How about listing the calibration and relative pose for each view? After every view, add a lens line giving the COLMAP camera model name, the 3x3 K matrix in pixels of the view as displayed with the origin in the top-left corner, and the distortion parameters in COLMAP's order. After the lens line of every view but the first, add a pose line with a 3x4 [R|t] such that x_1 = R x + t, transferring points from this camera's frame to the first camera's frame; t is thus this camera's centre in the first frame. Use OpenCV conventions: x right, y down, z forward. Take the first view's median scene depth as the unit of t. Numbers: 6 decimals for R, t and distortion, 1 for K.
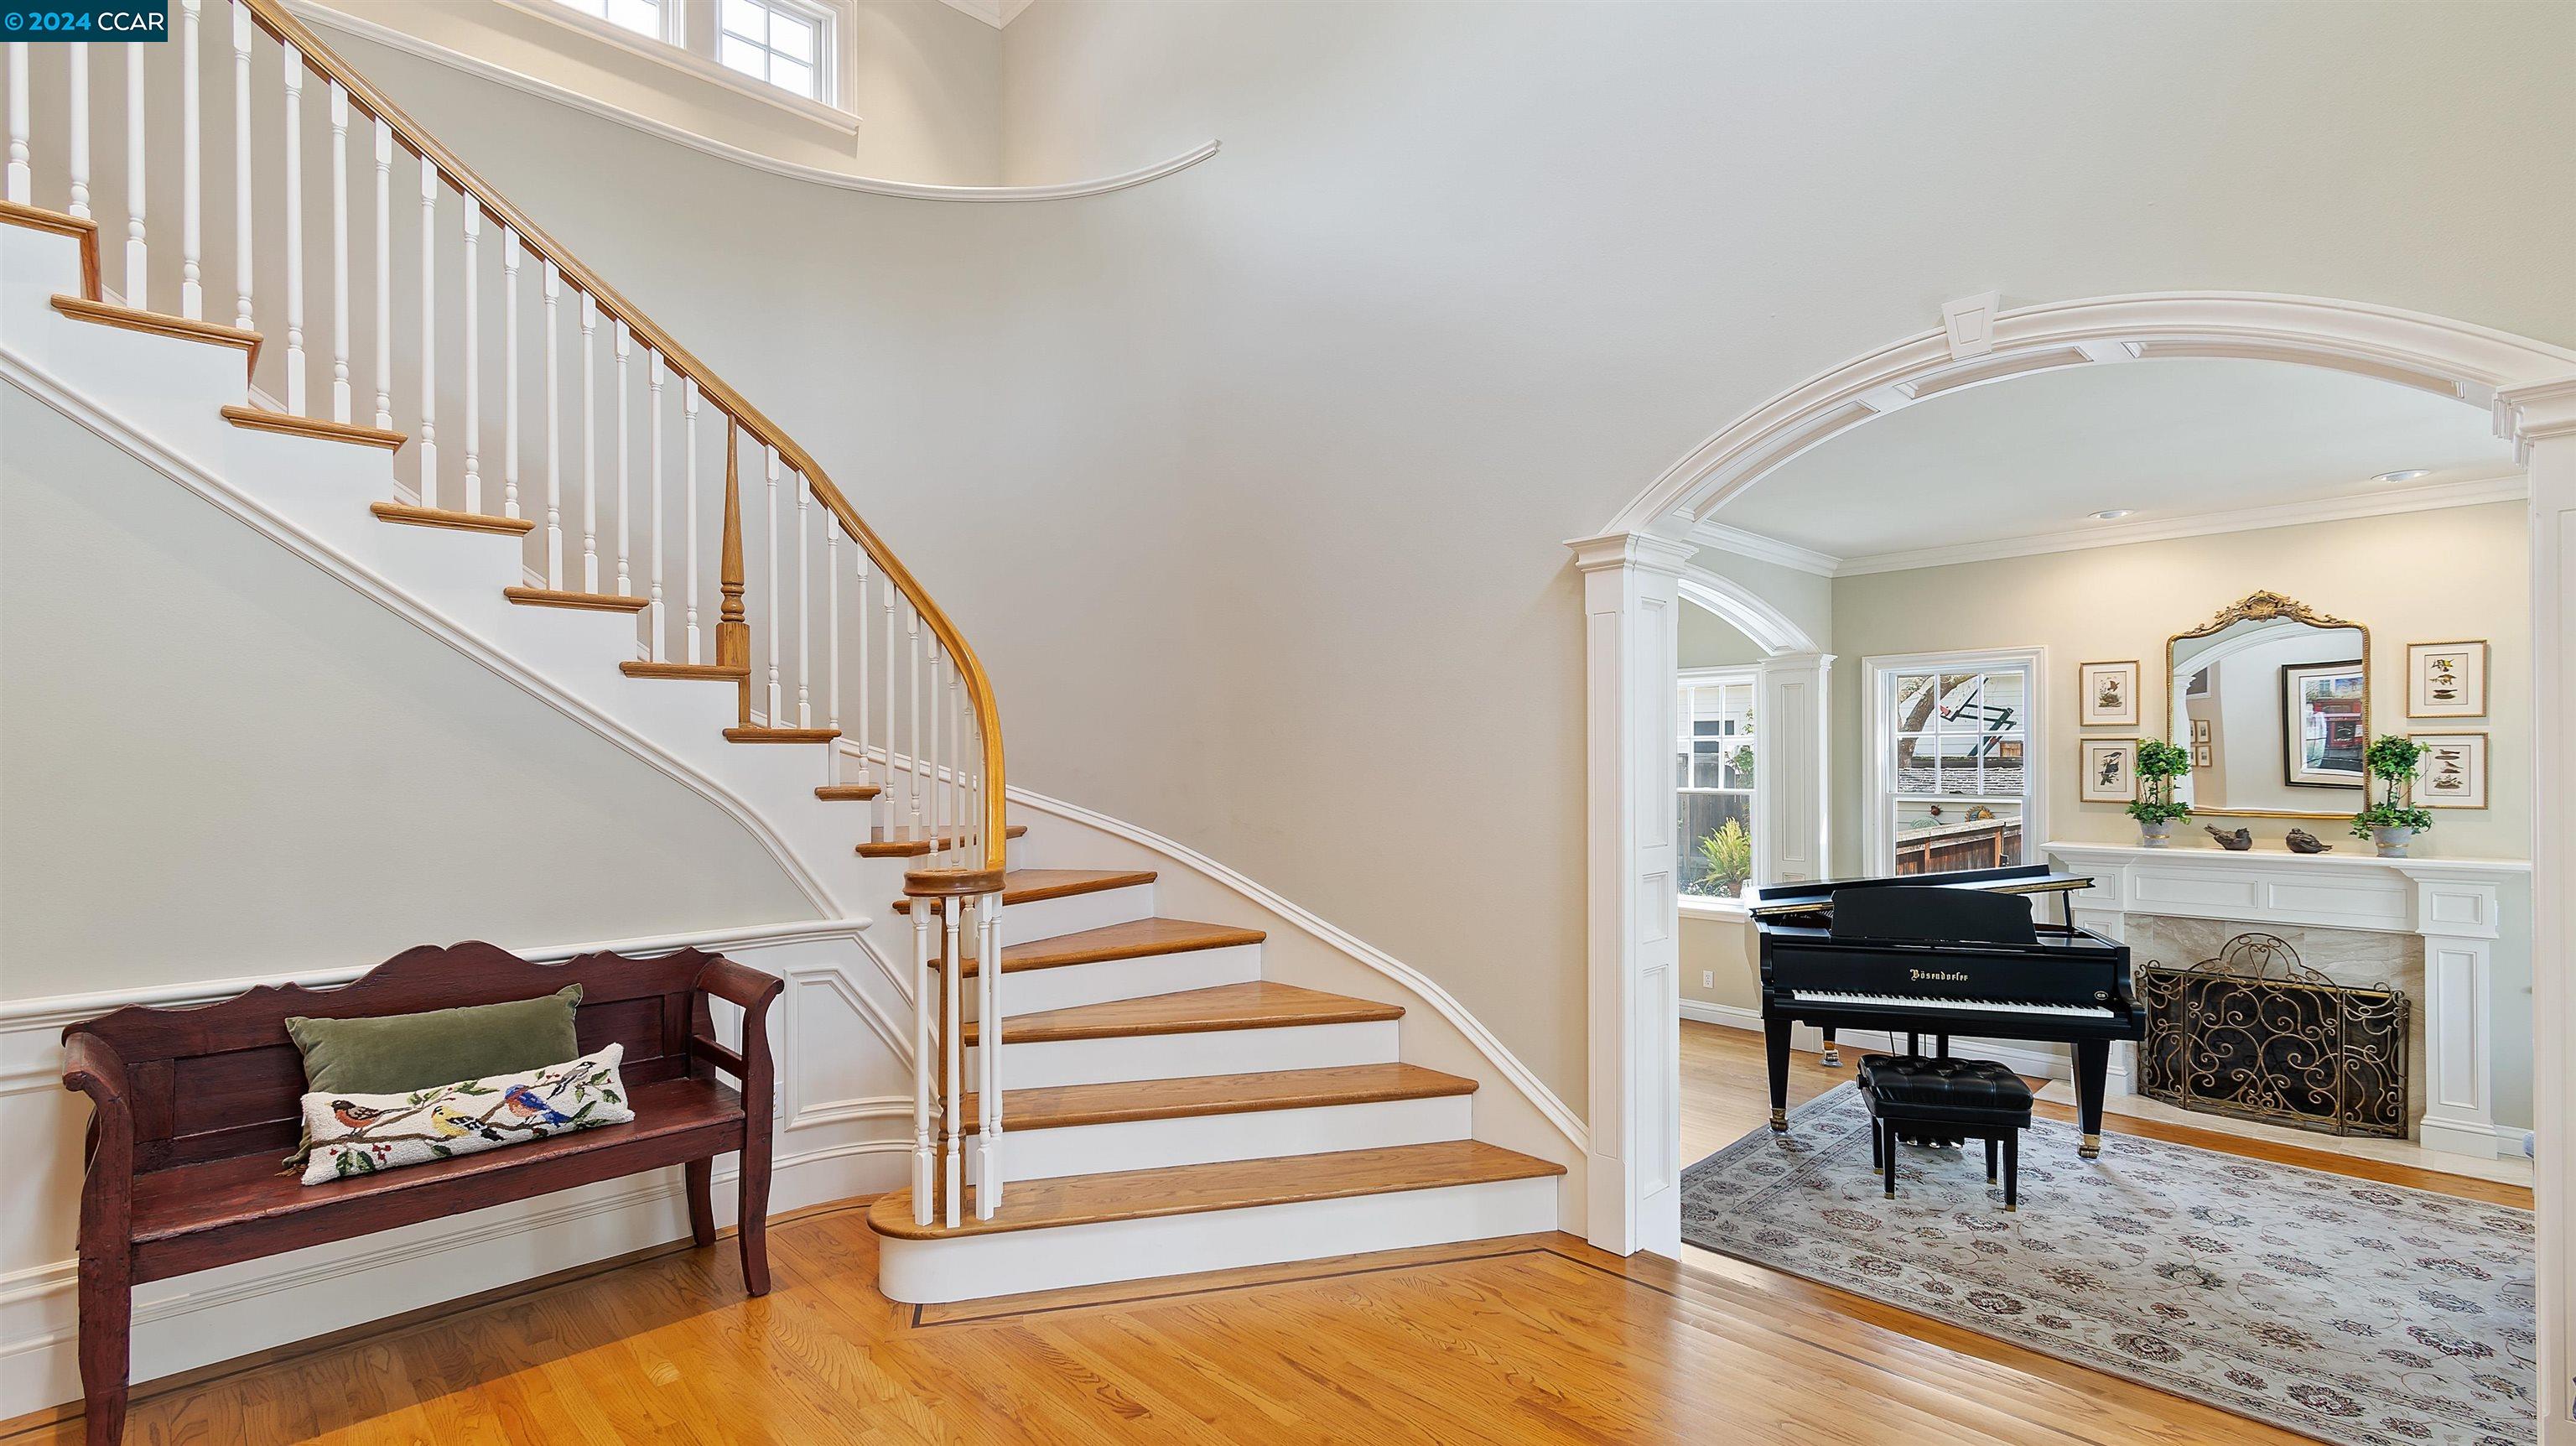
lens RADIAL K [[1185.0, 0, 1309.4], [0, 1185.0, 743.3], [0, 0, 1]] dist [-0.002666, 0.000274]
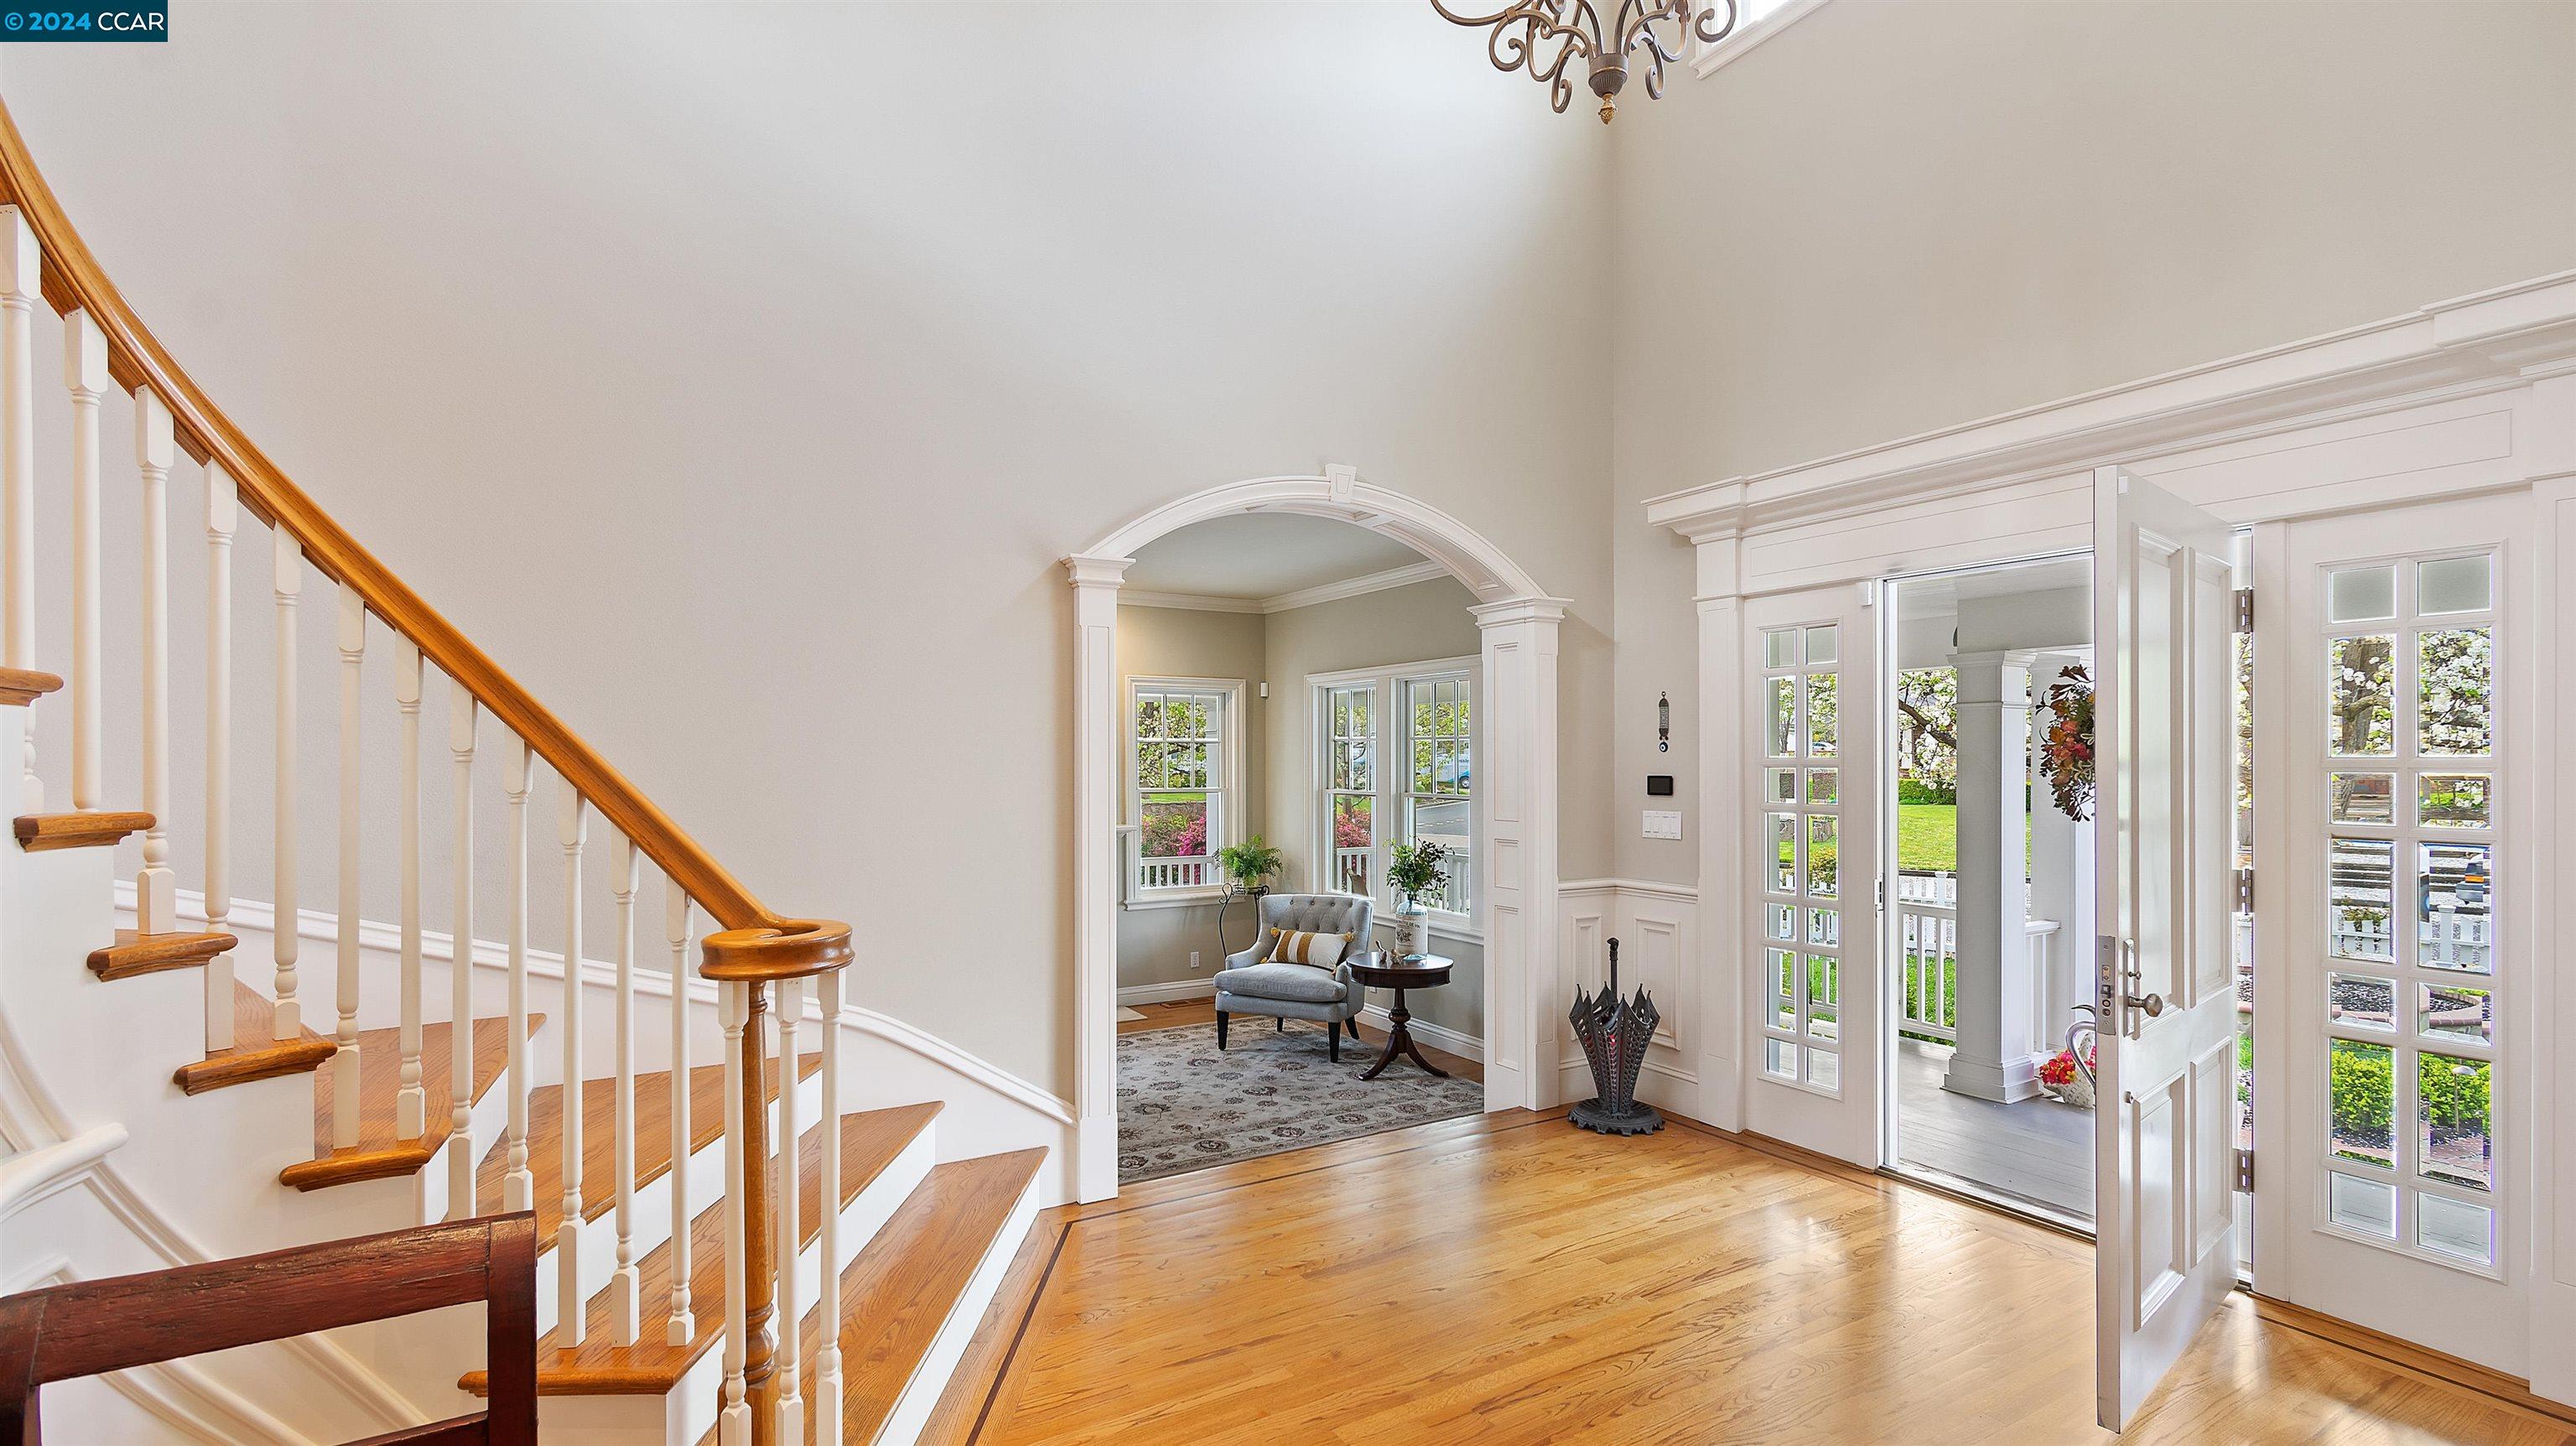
lens RADIAL K [[1185.0, 0, 1306.2], [0, 1185.0, 748.6], [0, 0, 1]] dist [-0.002666, 0.000274]
pose [[0.219437, 0.017113, 0.975477, -0.750325], [-0.008373, 0.999842, -0.015657, 0.017945], [-0.975591, -0.004731, 0.219545, 0.529844]]
